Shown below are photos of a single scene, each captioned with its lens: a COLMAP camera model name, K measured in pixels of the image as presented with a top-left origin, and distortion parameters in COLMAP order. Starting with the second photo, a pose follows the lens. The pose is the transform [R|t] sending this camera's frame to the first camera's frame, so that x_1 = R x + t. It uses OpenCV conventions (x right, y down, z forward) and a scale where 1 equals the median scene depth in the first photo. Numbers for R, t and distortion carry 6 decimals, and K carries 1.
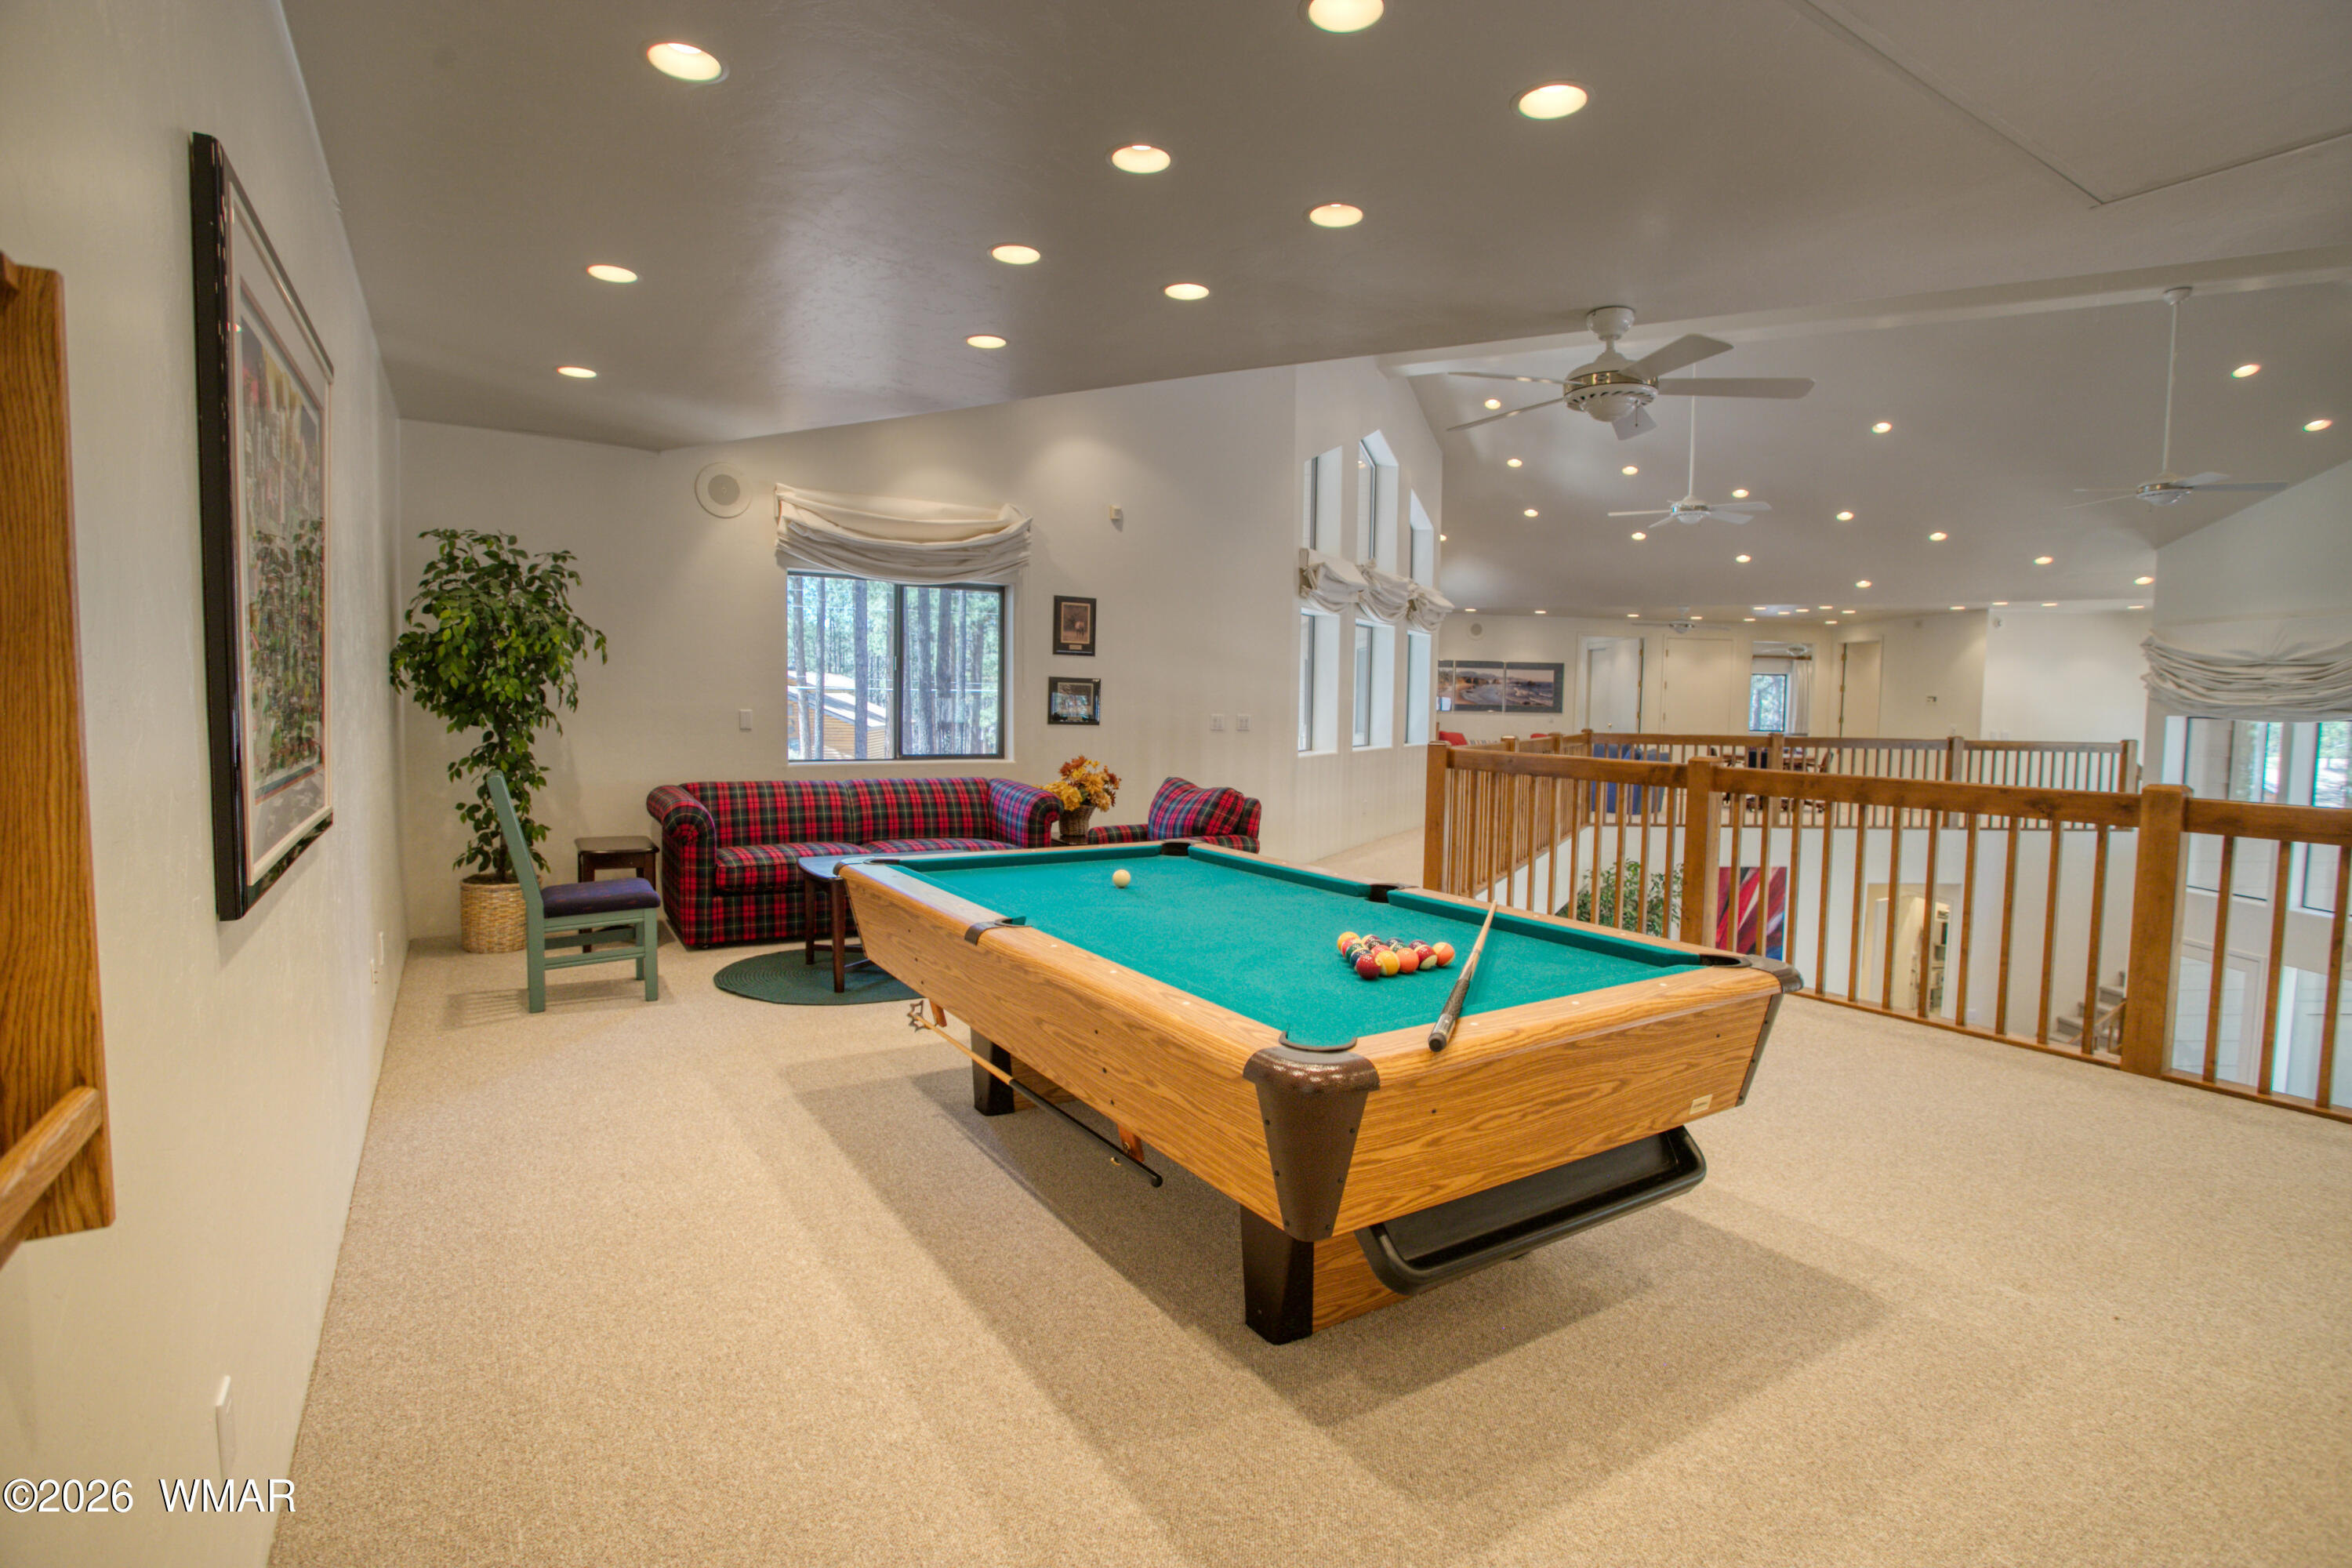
lens RADIAL K [[1161.2, 0, 1189.2], [0, 1161.2, 778.4], [0, 0, 1]] dist [-0.075801, 0.035239]
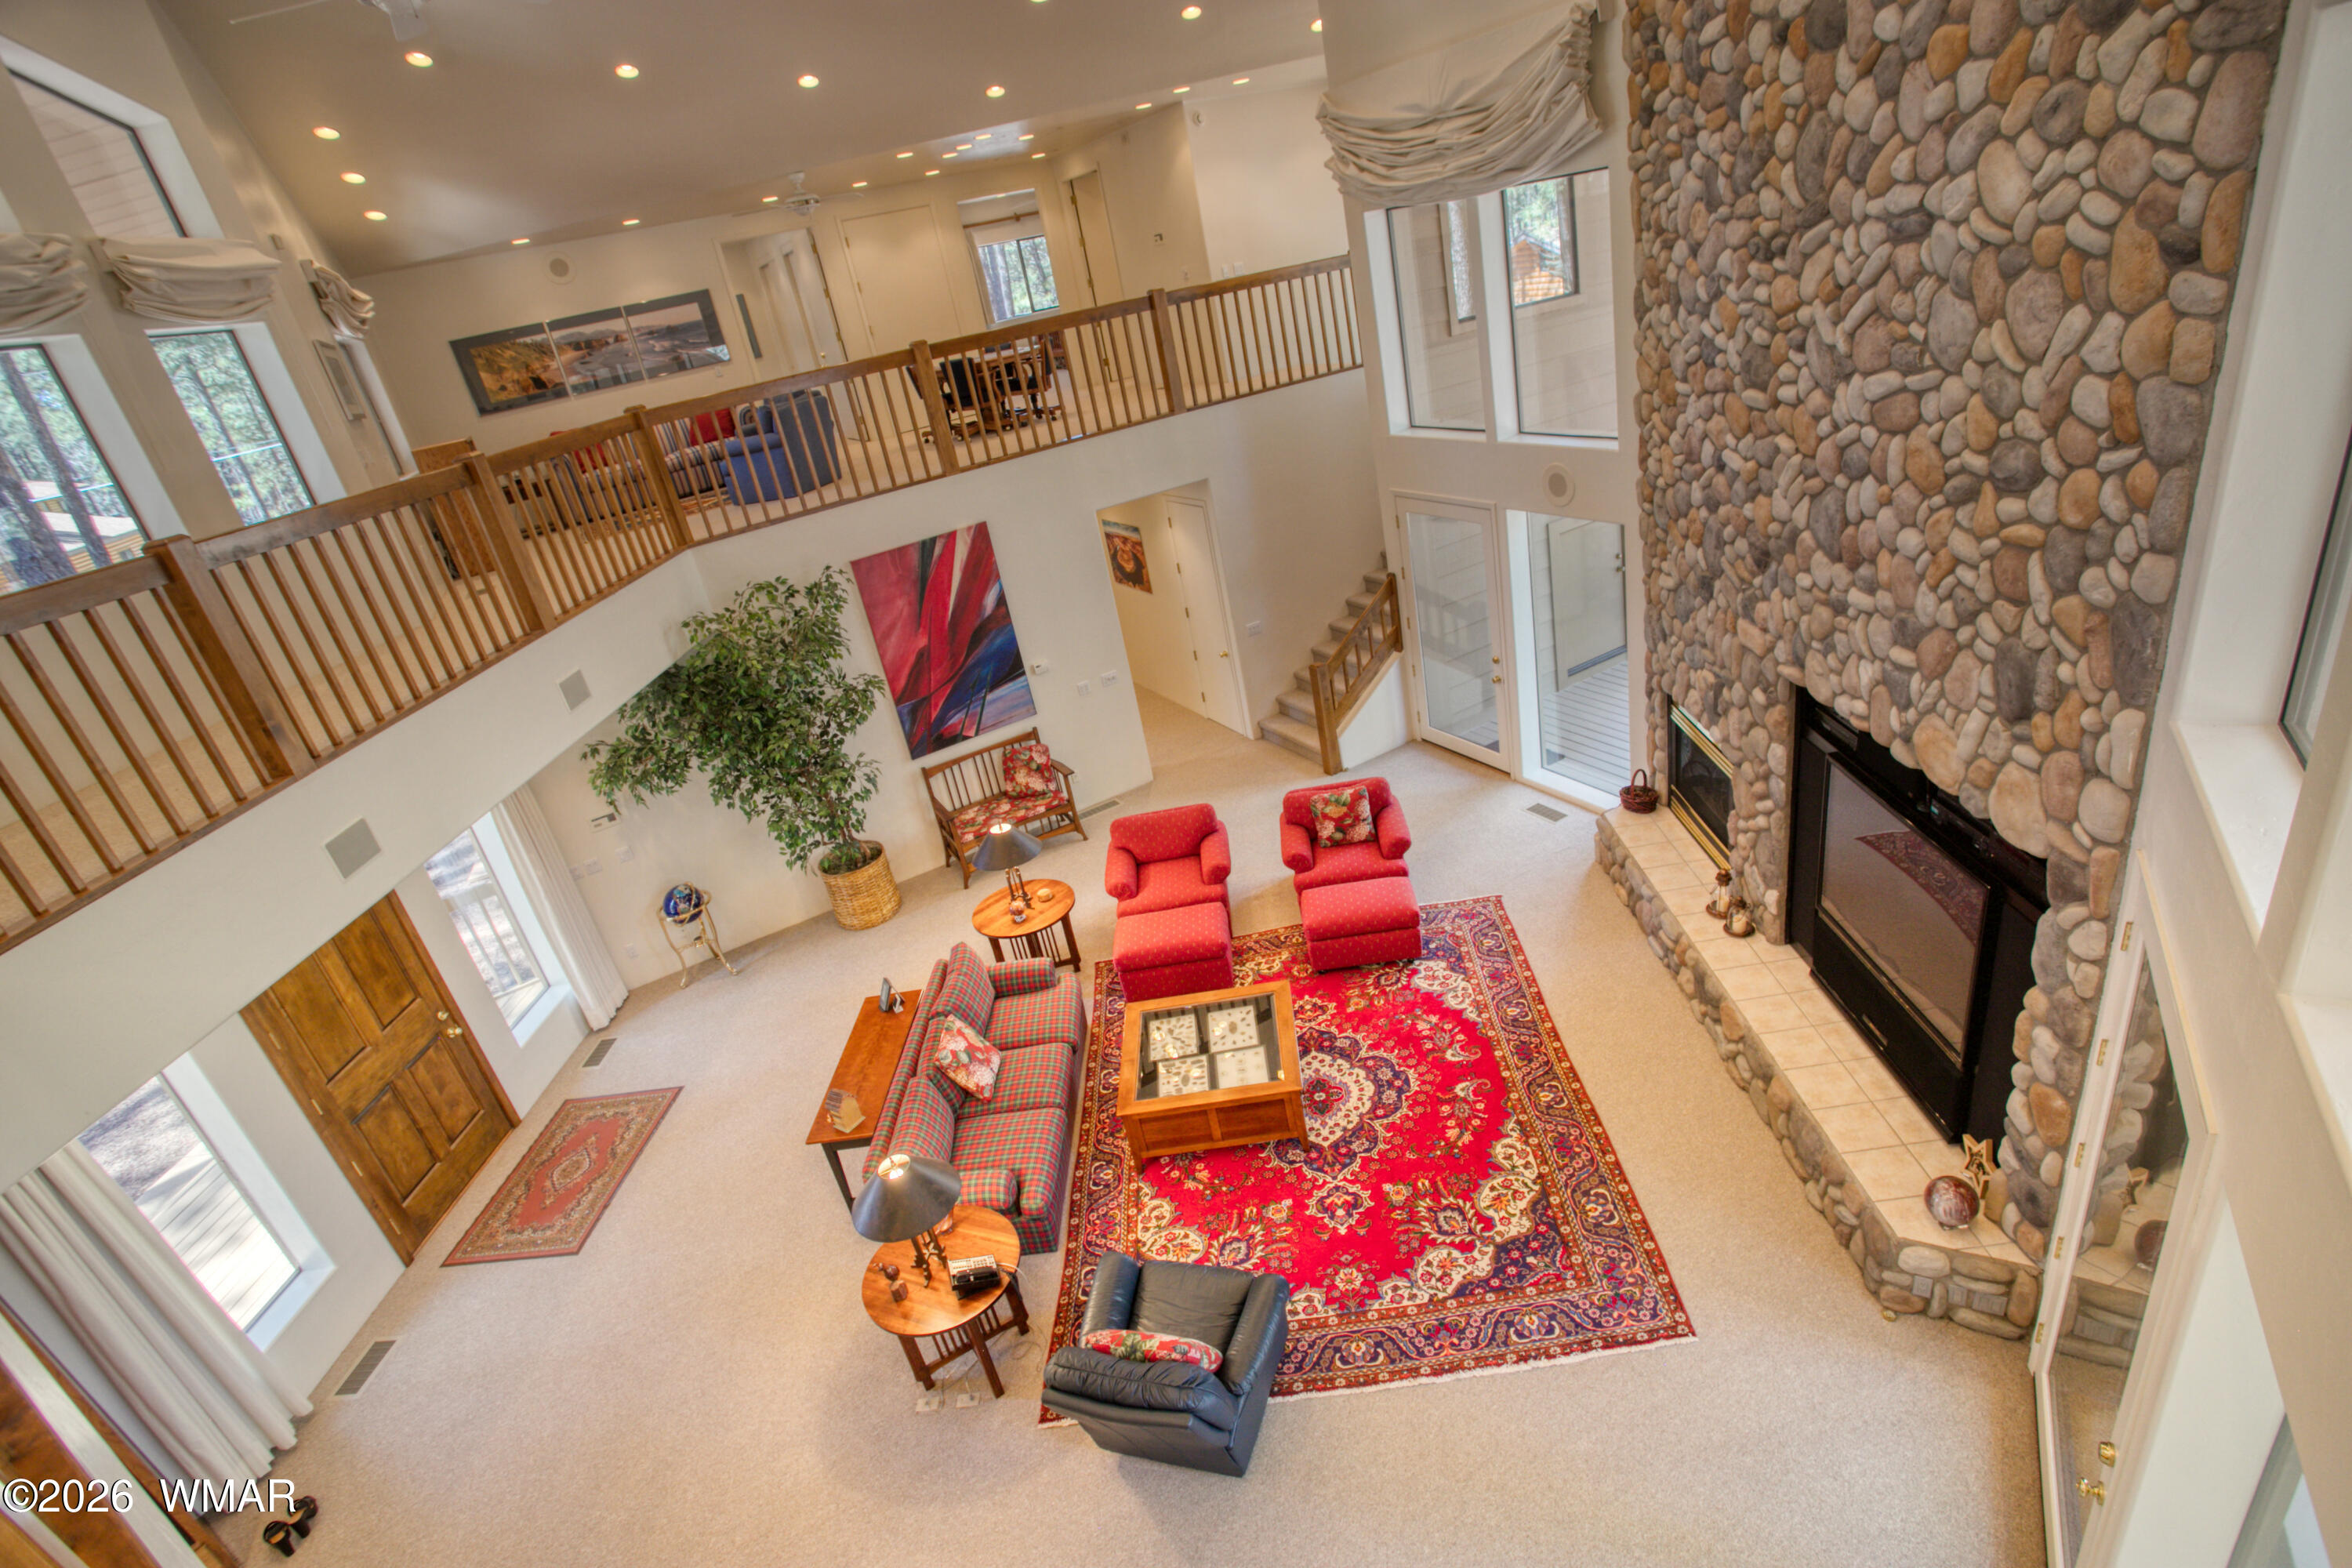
lens RADIAL K [[1161.2, 0, 1189.2], [0, 1161.2, 778.4], [0, 0, 1]] dist [-0.075801, 0.035239]
pose [[0.879300, -0.348306, 0.324831, 0.596563], [0.228061, 0.906679, 0.354853, -0.013843], [-0.418115, -0.237941, 0.876678, 0.427170]]
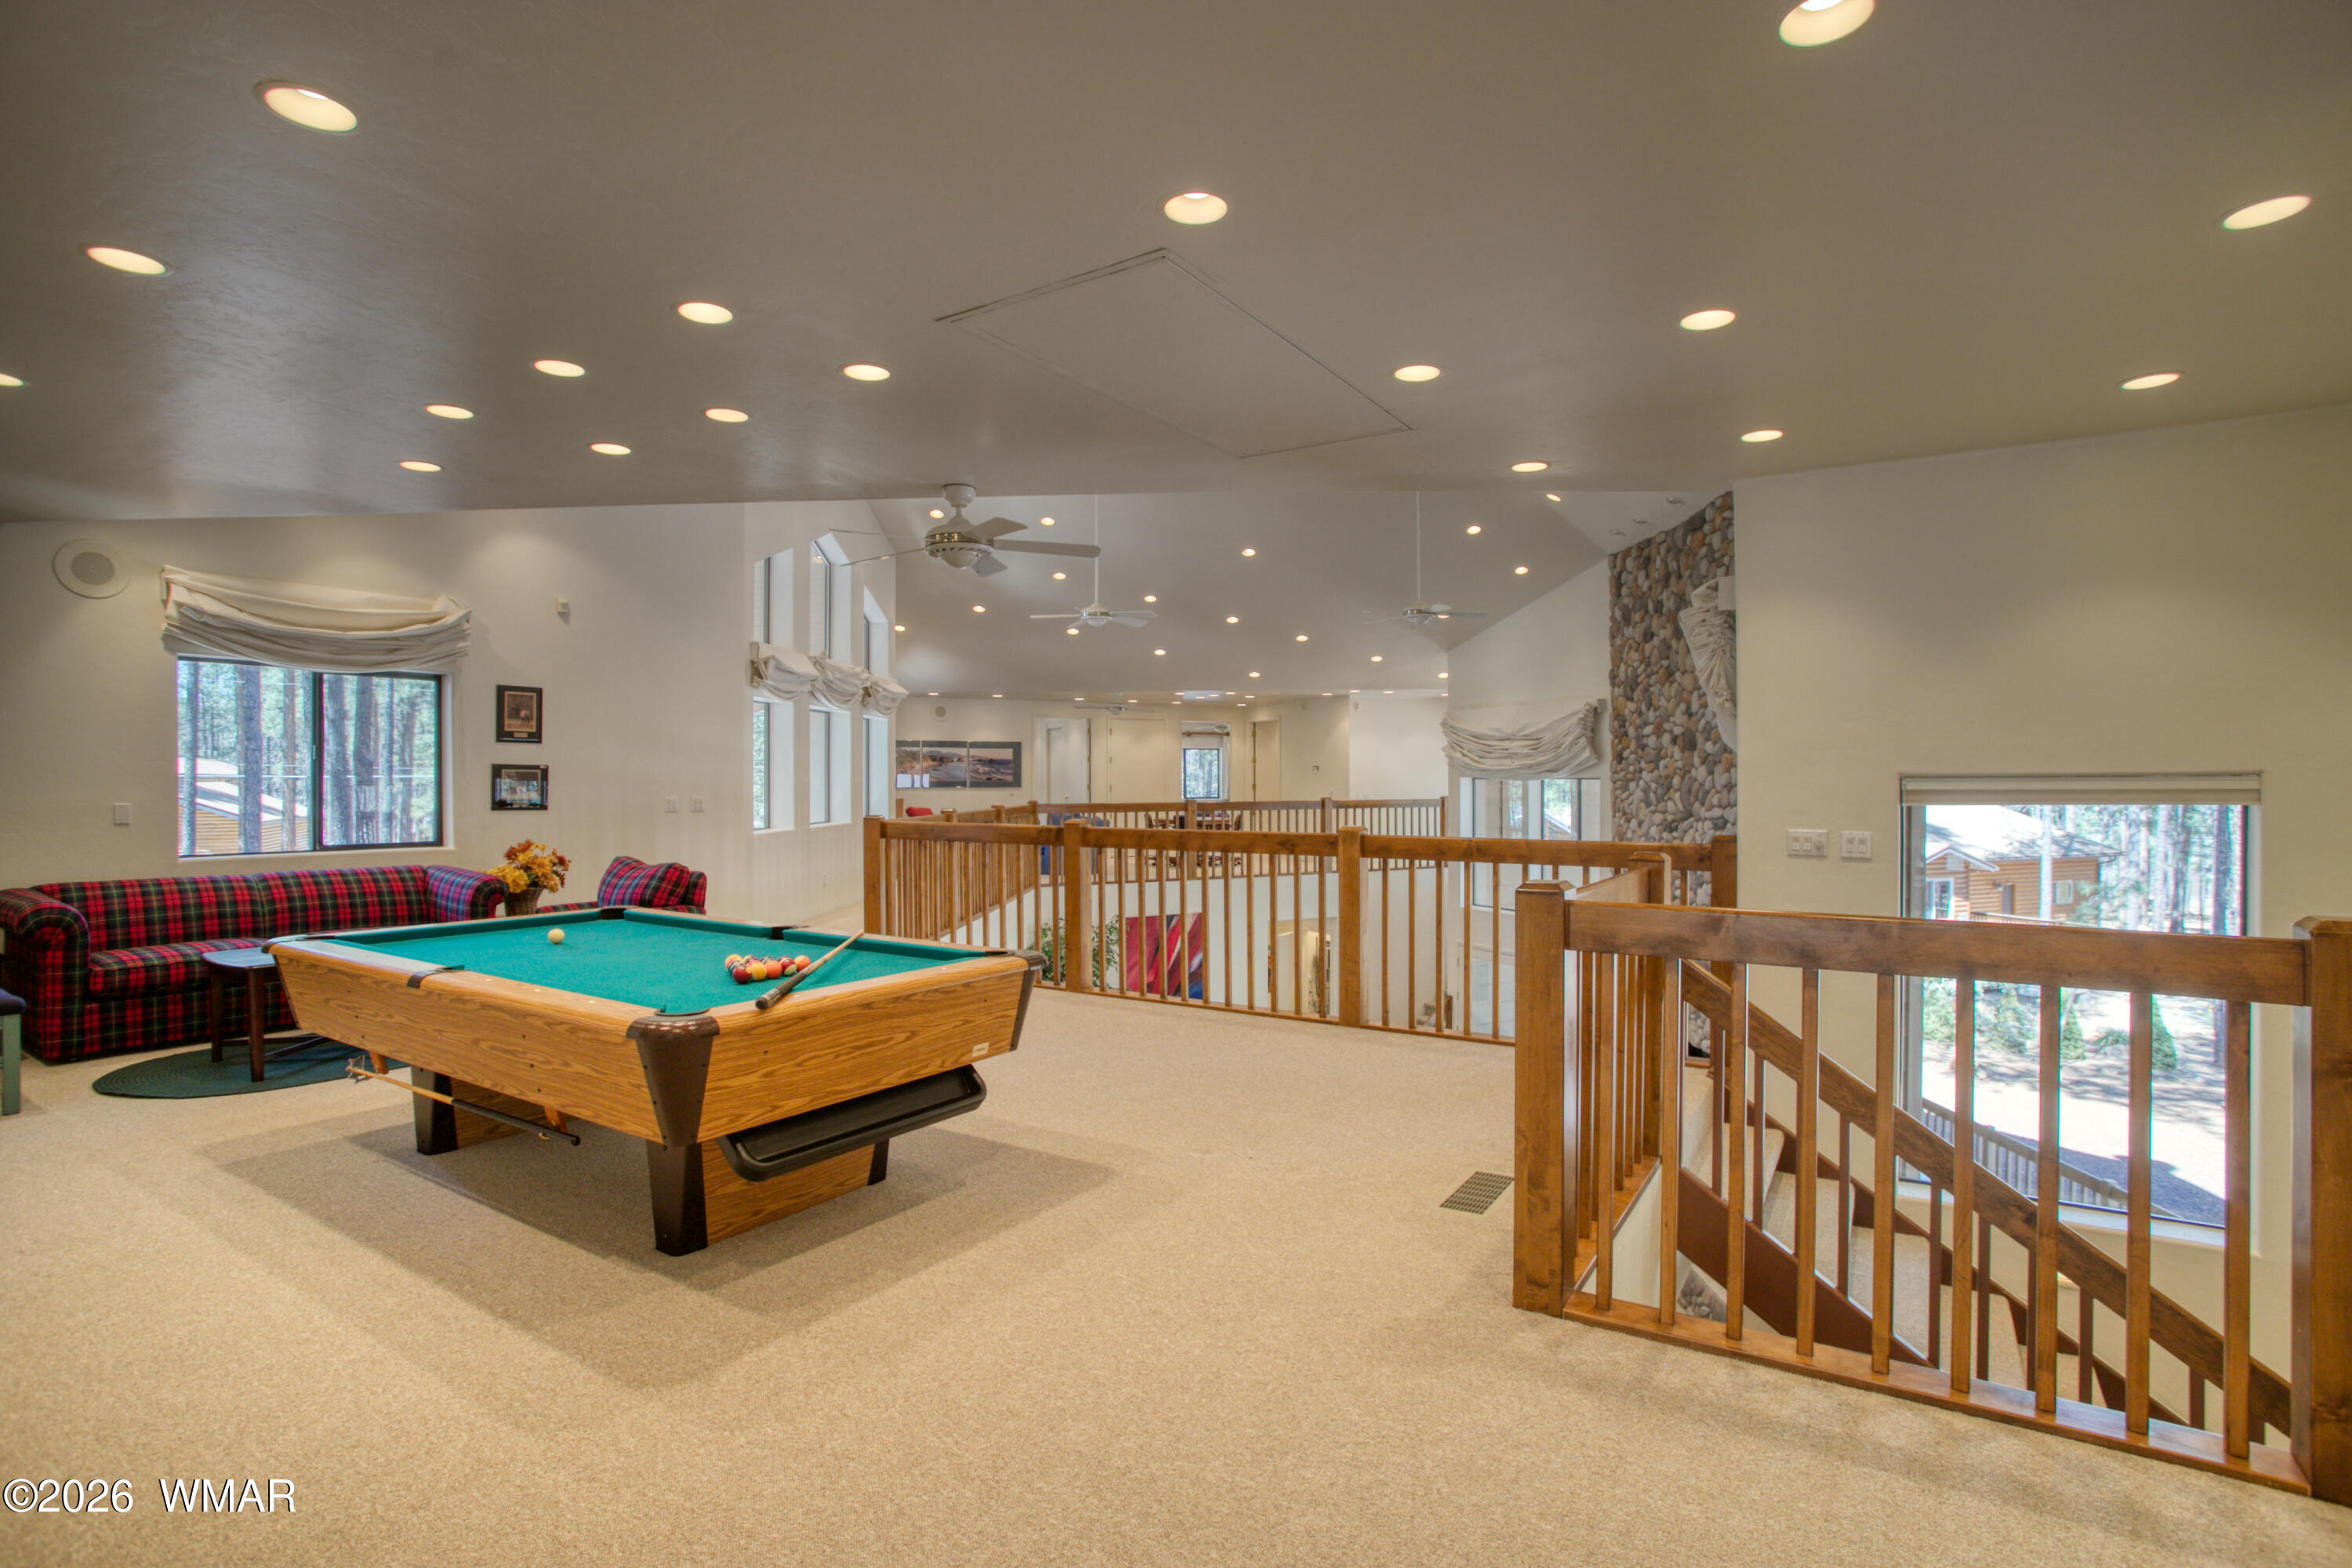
lens RADIAL K [[1161.2, 0, 1189.2], [0, 1161.2, 778.4], [0, 0, 1]] dist [-0.075801, 0.035239]
pose [[0.910511, -0.019368, 0.413030, 0.028329], [0.046574, 0.997349, -0.055902, 0.010453], [-0.410853, 0.070136, 0.909000, -0.175317]]
